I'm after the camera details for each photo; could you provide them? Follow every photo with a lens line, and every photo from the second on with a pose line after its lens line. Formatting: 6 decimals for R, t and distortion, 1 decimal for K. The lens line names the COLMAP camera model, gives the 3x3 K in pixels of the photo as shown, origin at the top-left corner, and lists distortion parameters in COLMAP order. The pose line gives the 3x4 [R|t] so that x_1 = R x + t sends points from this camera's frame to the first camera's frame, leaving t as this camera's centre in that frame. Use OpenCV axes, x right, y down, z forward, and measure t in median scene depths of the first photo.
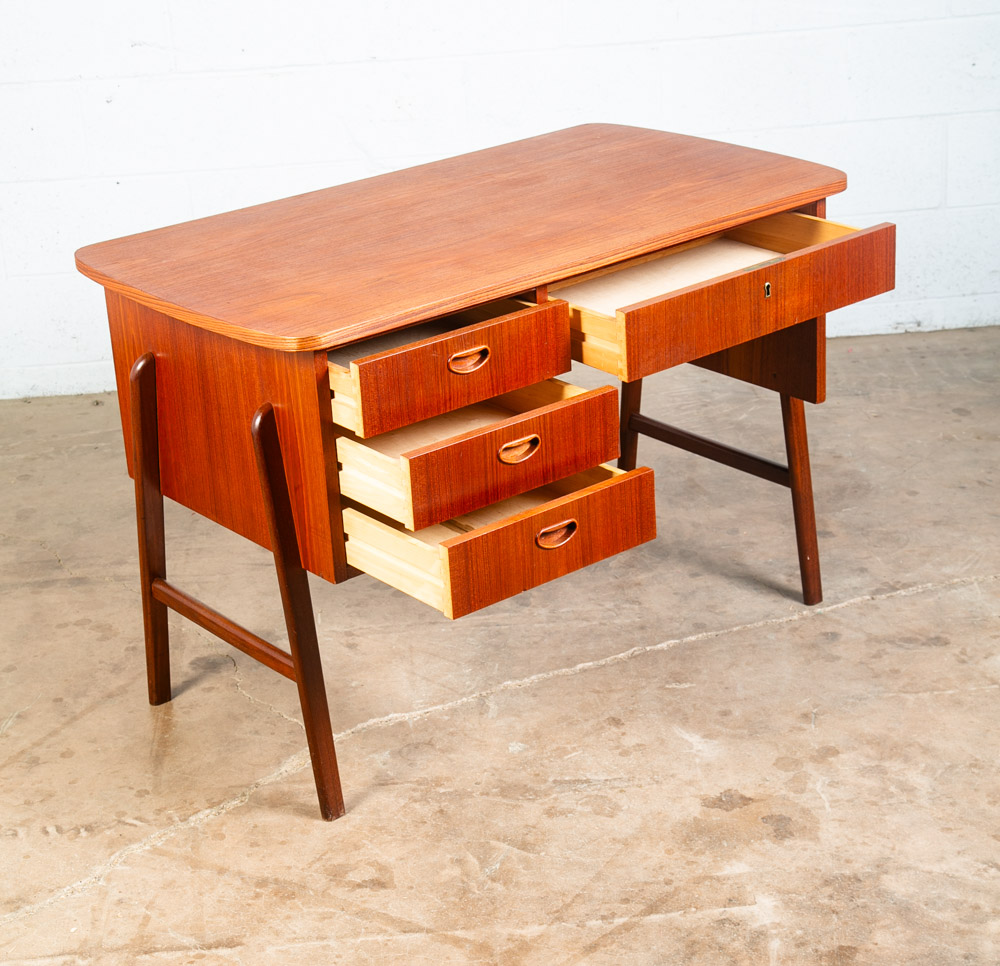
lens RADIAL K [[2100.6, 0, 496.4], [0, 2100.6, 433.3], [0, 0, 1]] dist [0.165053, 0.000000]
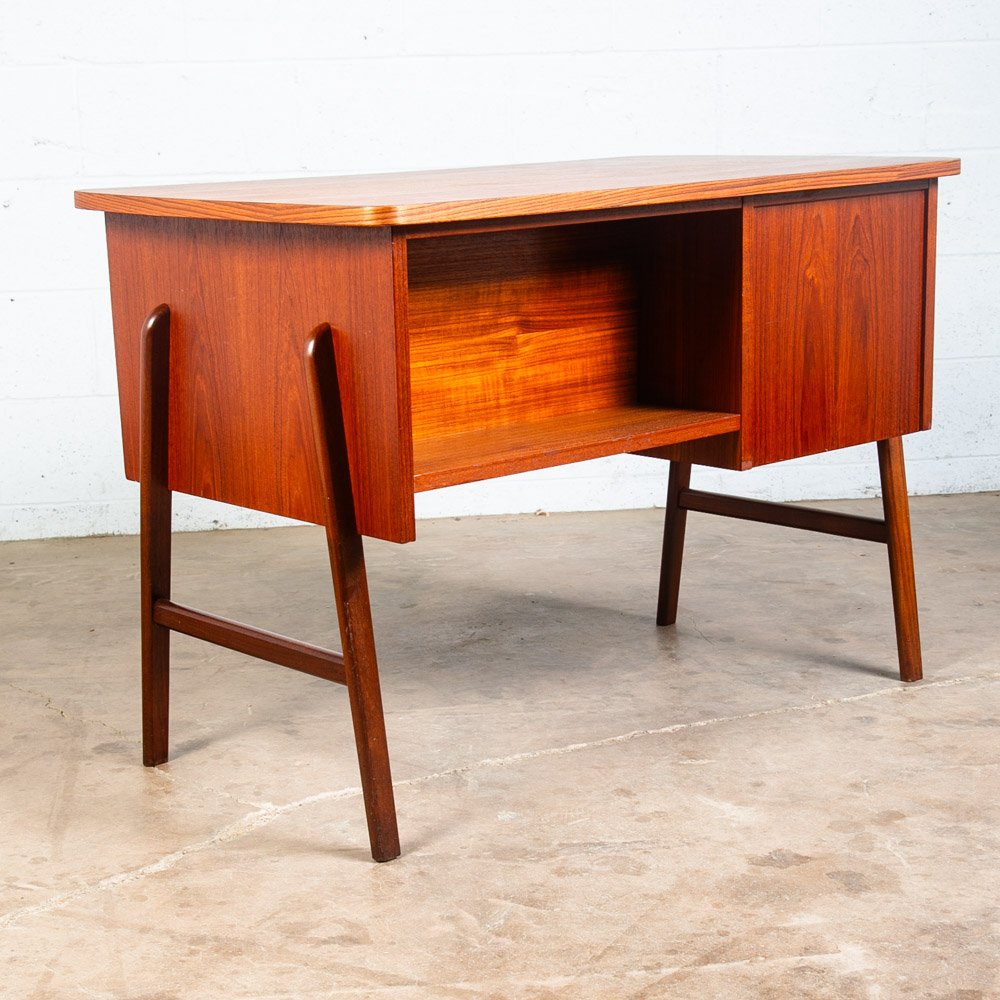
lens RADIAL K [[2042.4, 0, 483.1], [0, 2042.4, 570.0], [0, 0, 1]] dist [0.061132, 0.000000]
pose [[0.997615, 0.017491, 0.066767, -0.053442], [-0.008222, 0.990586, -0.136644, 0.162475], [-0.068528, 0.135770, 0.988368, 0.213431]]
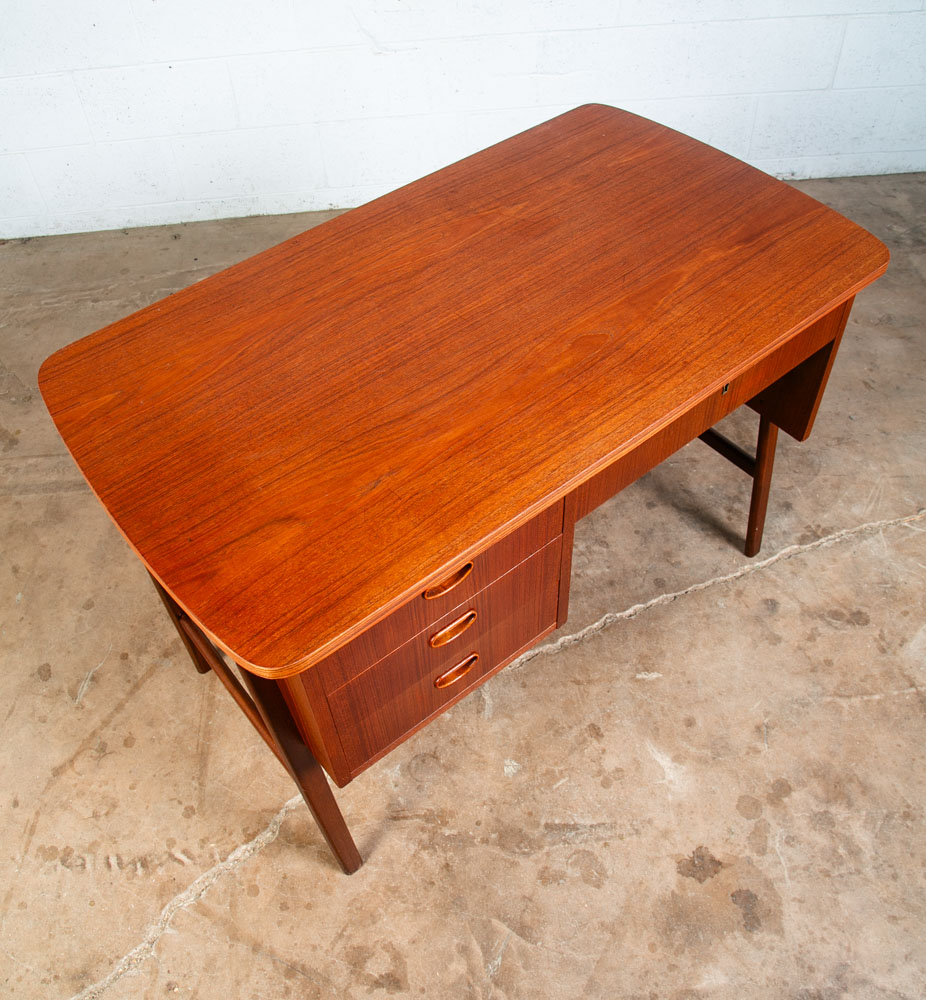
lens RADIAL K [[932.5, 0, 460.2], [0, 932.5, 461.1], [0, 0, 1]] dist [-0.079738, 0.000000]
pose [[0.999879, 0.006494, 0.014155, -0.026146], [-0.012178, 0.892598, 0.450689, -0.225773], [-0.009708, -0.450806, 0.892569, 0.625005]]
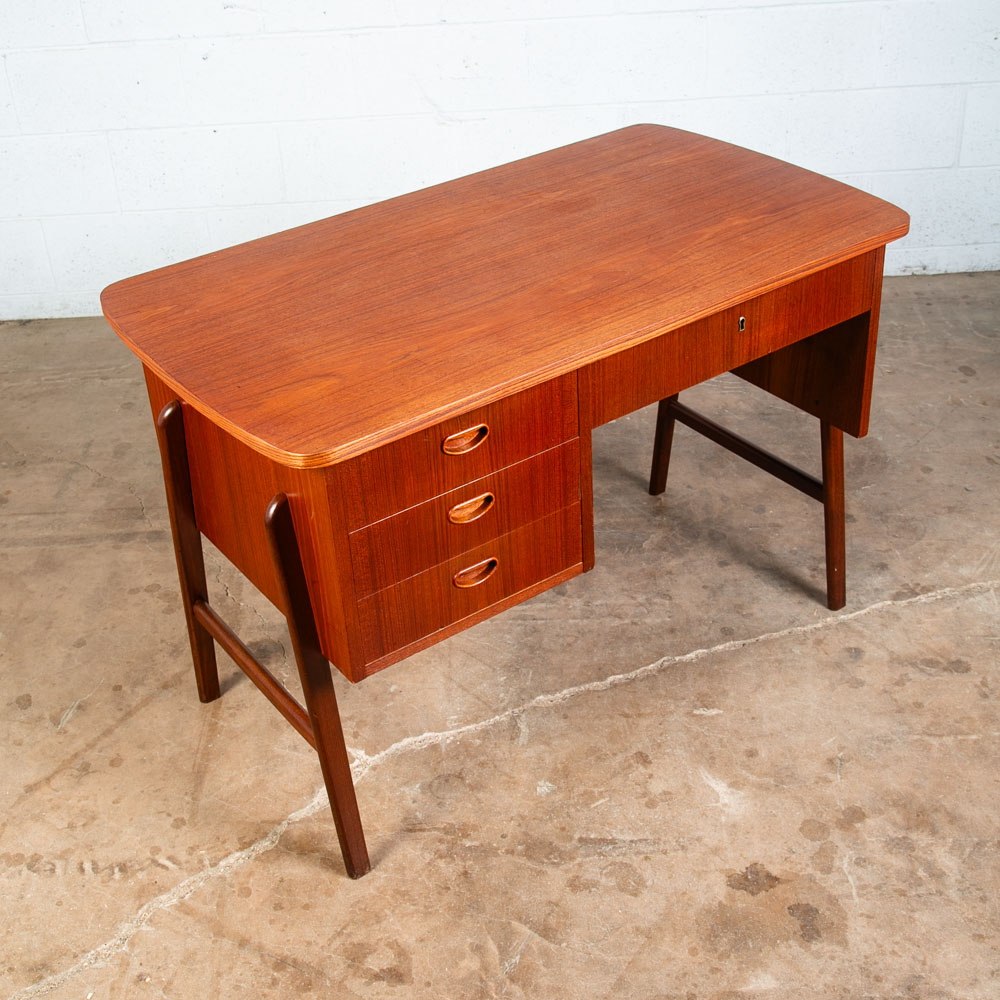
lens RADIAL K [[1406.4, 0, 500.1], [0, 1406.4, 442.9], [0, 0, 1]] dist [-0.002825, 0.000000]
pose [[0.998698, 0.031534, -0.040096, 0.010103], [-0.023956, 0.983899, 0.177115, -0.133774], [0.045035, -0.175924, 0.983373, 0.361342]]
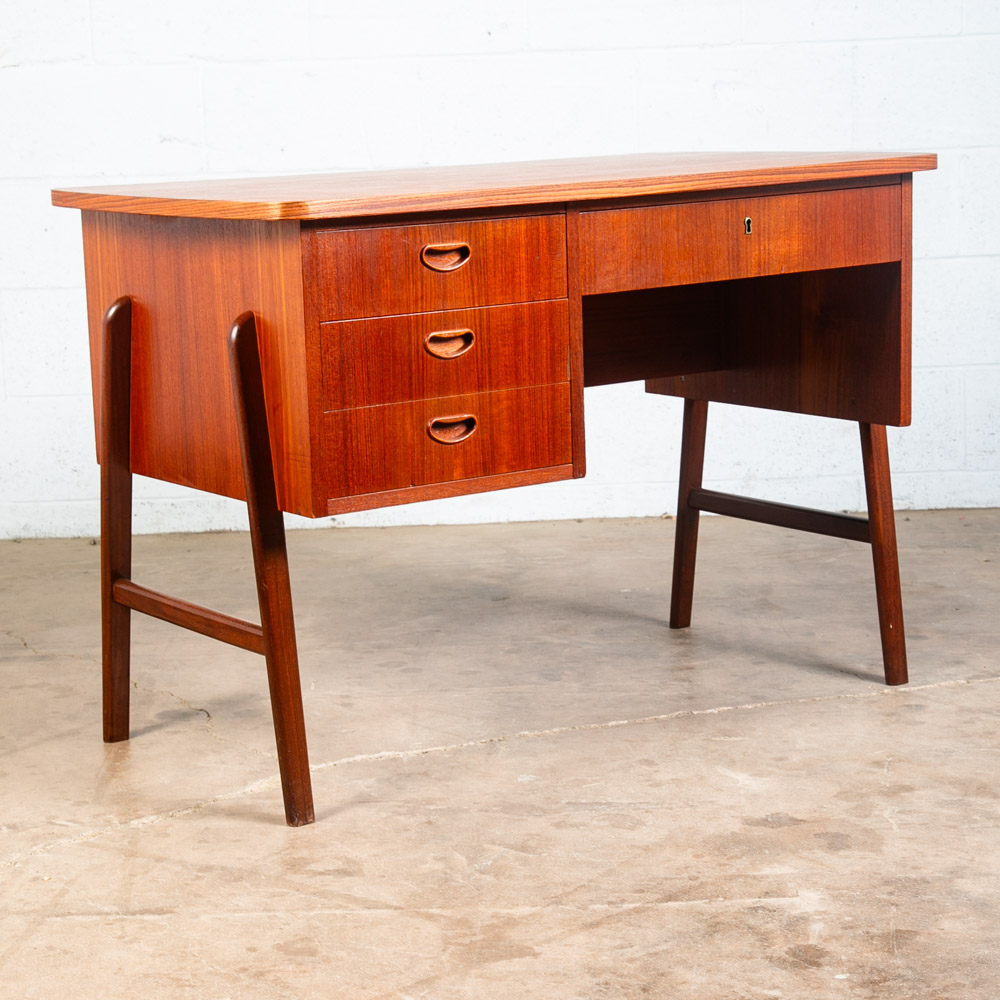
lens RADIAL K [[2359.4, 0, 479.7], [0, 2359.4, 501.2], [0, 0, 1]] dist [0.137503, 0.000000]
pose [[0.997618, 0.036107, -0.058772, 0.041869], [-0.046511, 0.981335, -0.186599, 0.216505], [0.050938, 0.188888, 0.980677, 0.058511]]
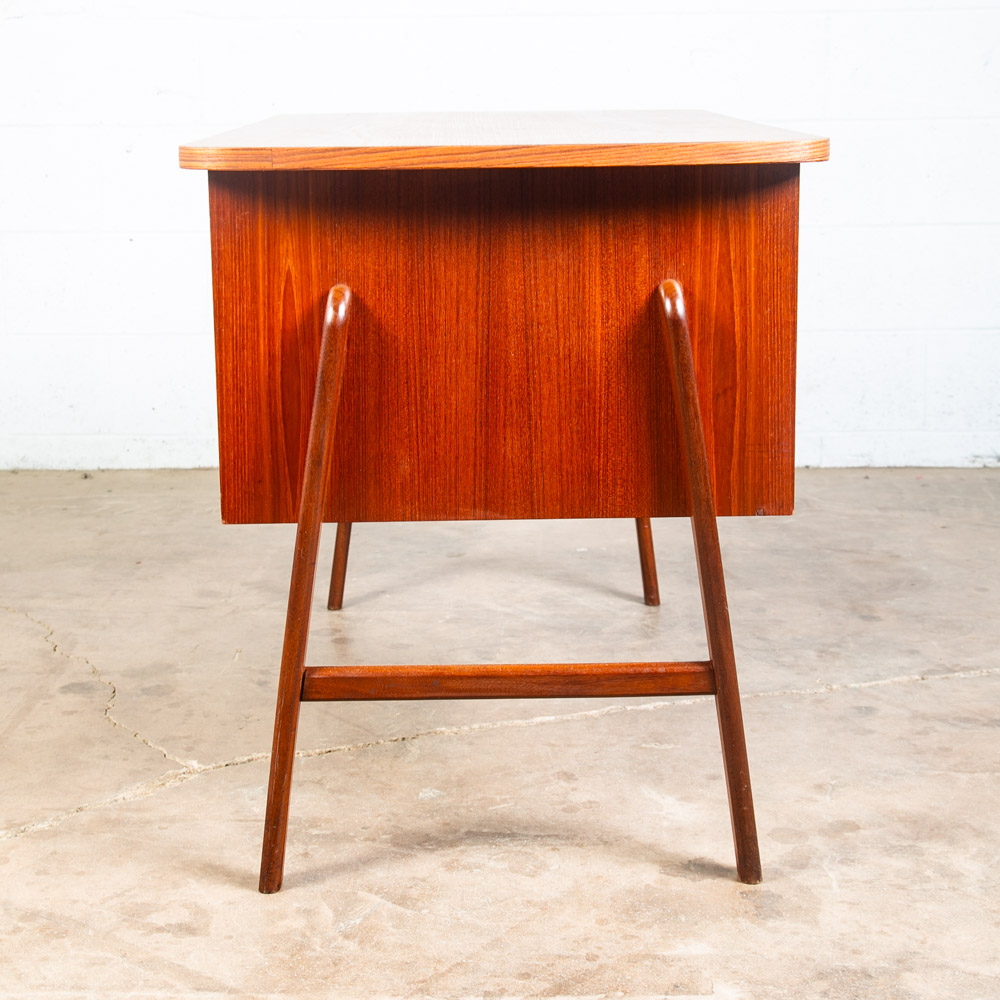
lens RADIAL K [[1809.7, 0, 498.6], [0, 1809.7, 523.3], [0, 0, 1]] dist [0.067896, 0.000000]
pose [[0.994607, 0.069338, -0.077125, 0.077112], [-0.078253, 0.989767, -0.119319, 0.128424], [0.068063, 0.124711, 0.989856, 0.348280]]
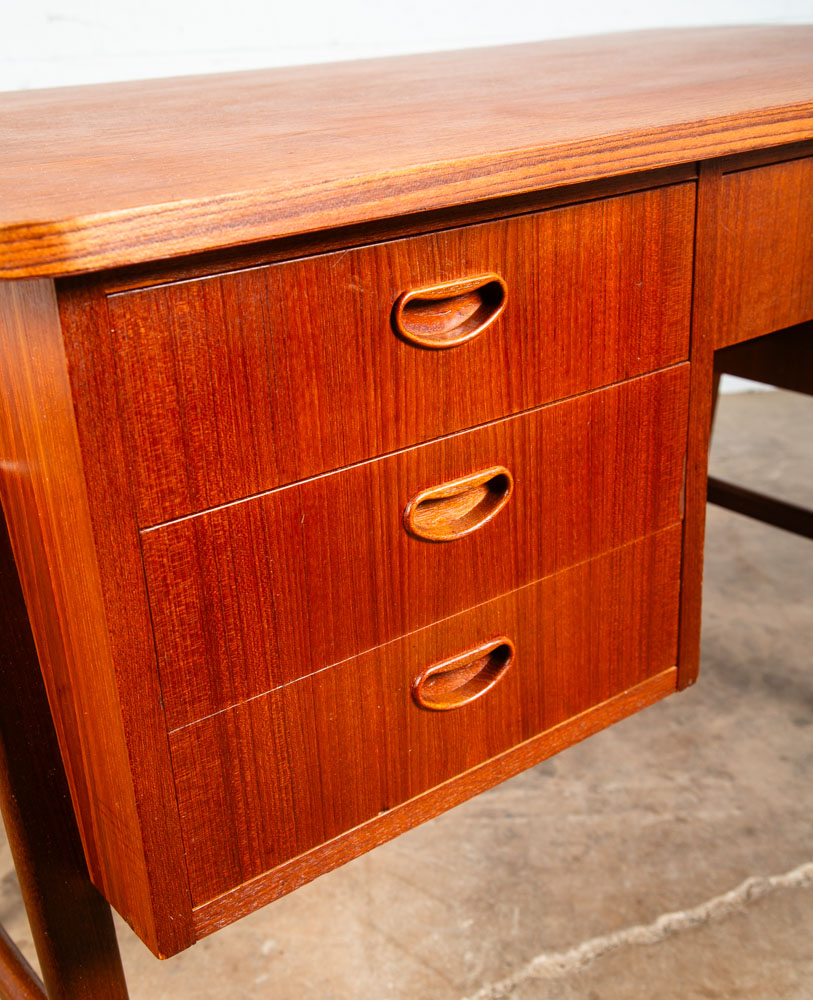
lens RADIAL K [[1243.5, 0, 405.2], [0, 1243.5, 505.2], [0, 0, 1]] dist [0.018925, 0.000000]
pose [[0.999781, 0.016368, -0.013019, -0.029749], [-0.015942, 0.999356, 0.032149, -0.012849], [0.013537, -0.031935, 0.999398, 0.711135]]
